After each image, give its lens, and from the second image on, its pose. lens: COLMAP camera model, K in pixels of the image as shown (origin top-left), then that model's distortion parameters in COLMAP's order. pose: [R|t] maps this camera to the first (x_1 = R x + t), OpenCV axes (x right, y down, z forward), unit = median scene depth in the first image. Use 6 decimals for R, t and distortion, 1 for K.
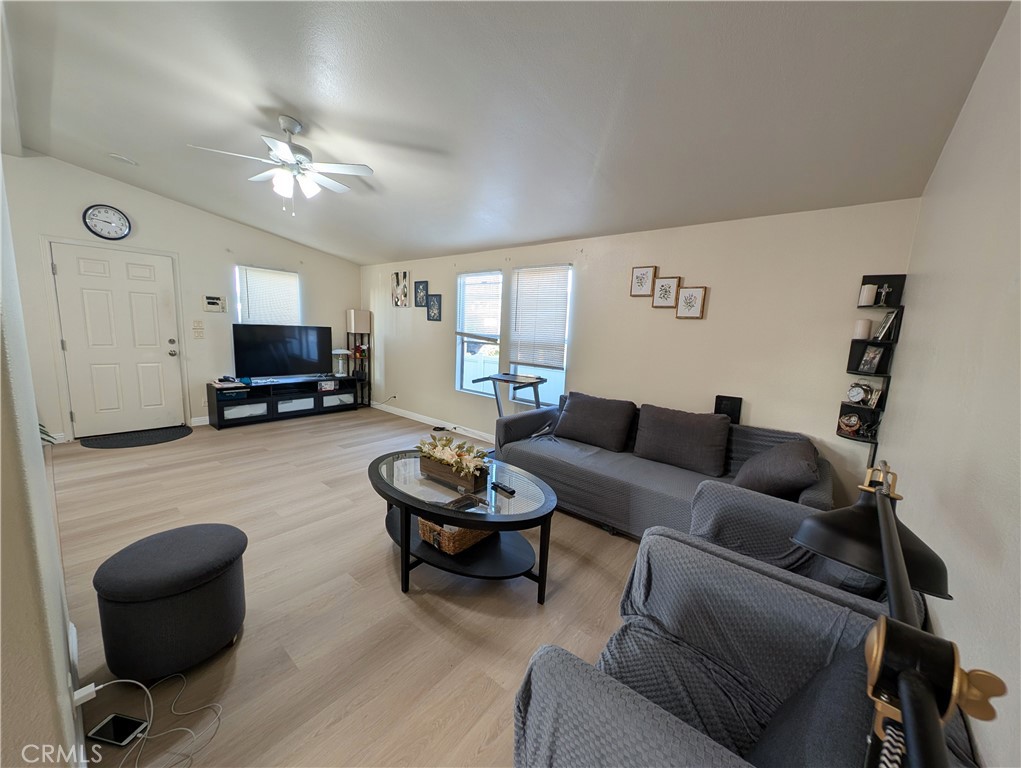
lens RADIAL K [[382.7, 0, 513.7], [0, 382.7, 384.8], [0, 0, 1]] dist [0.010559, -0.005516]
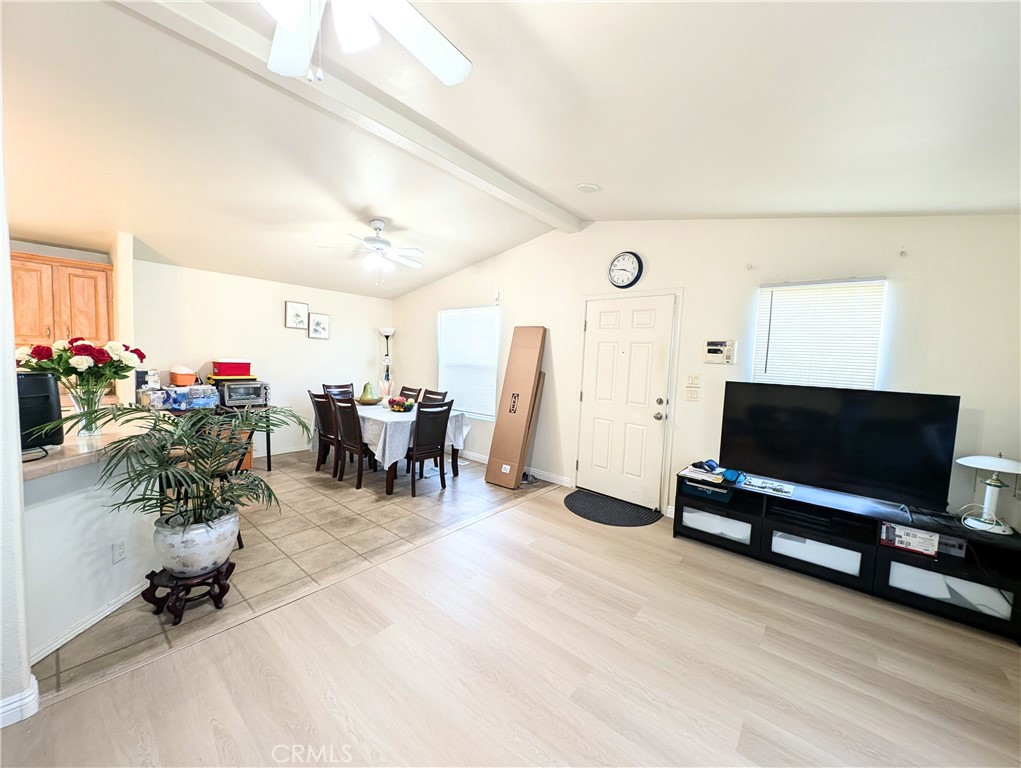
lens RADIAL K [[382.7, 0, 513.7], [0, 382.7, 384.8], [0, 0, 1]] dist [0.010559, -0.005516]
pose [[-0.002079, 0.023390, -0.999724, -0.102859], [-0.190361, 0.981436, 0.023358, -0.100485], [0.981712, 0.190357, 0.002412, 0.654235]]
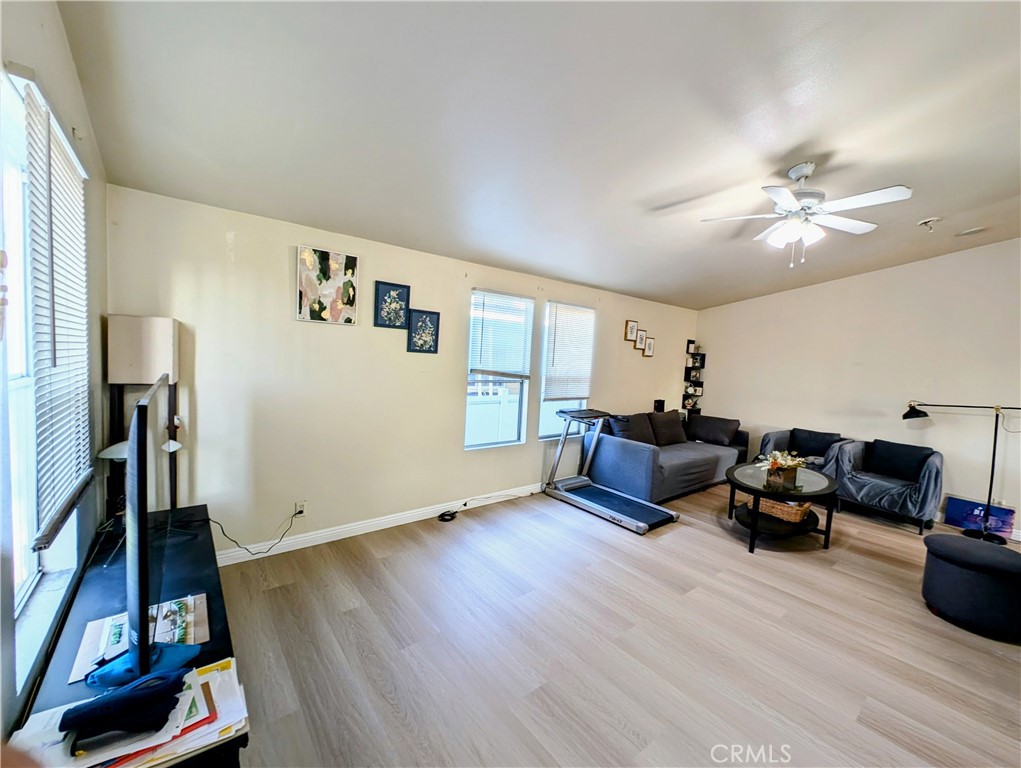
lens RADIAL K [[406.3, 0, 513.4], [0, 406.3, 385.3], [0, 0, 1]] dist [0.000748, -0.000408]
pose [[0.206931, -0.104502, 0.972758, -0.878947], [0.104015, 0.990994, 0.084334, -0.164988], [-0.972811, 0.083730, 0.215937, 0.766227]]
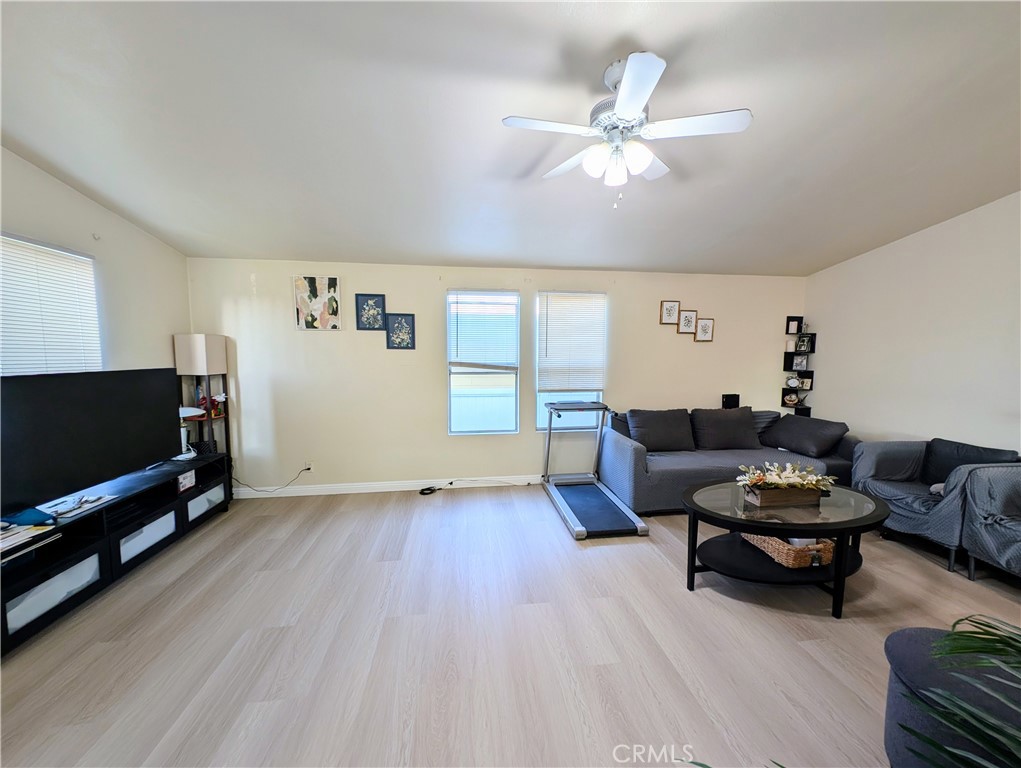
lens RADIAL K [[382.7, 0, 513.7], [0, 382.7, 384.8], [0, 0, 1]] dist [0.010559, -0.005516]
pose [[0.676655, -0.104131, 0.728900, -0.647201], [0.136743, 0.990499, 0.014562, -0.084760], [-0.723491, 0.089819, 0.684465, 0.364813]]
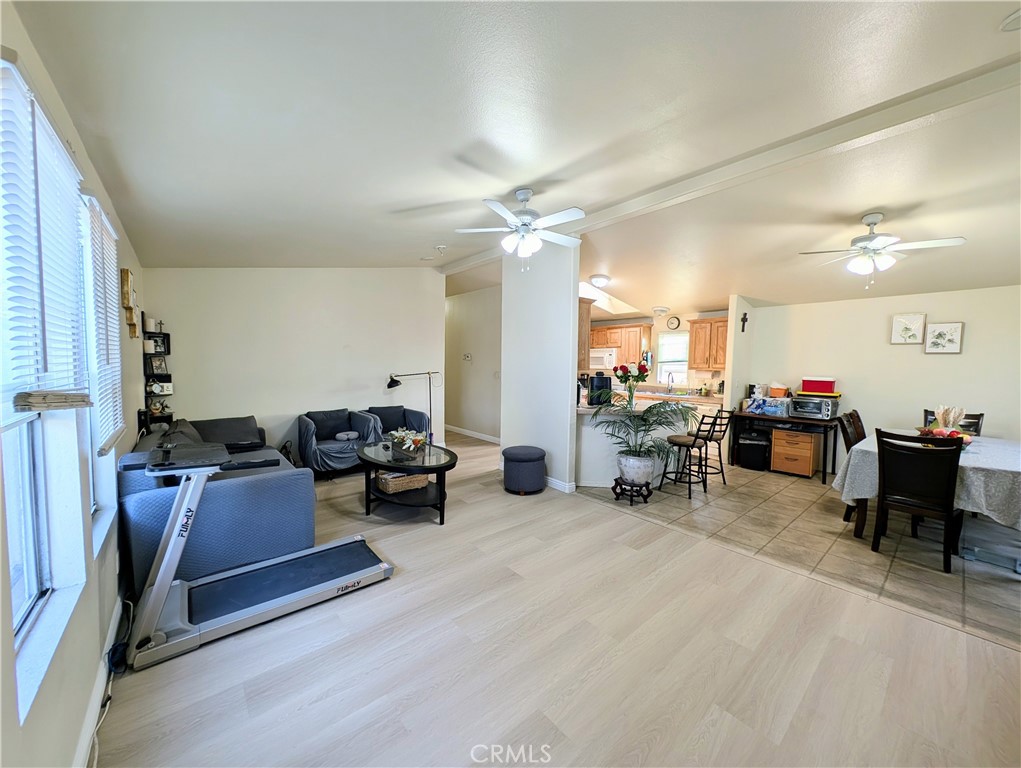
lens RADIAL K [[382.7, 0, 513.7], [0, 382.7, 384.8], [0, 0, 1]] dist [0.010559, -0.005516]
pose [[-0.982923, -0.070401, 0.170019, -0.402025], [-0.032700, 0.976042, 0.215112, -0.187950], [-0.181090, 0.205879, -0.961676, 1.131176]]
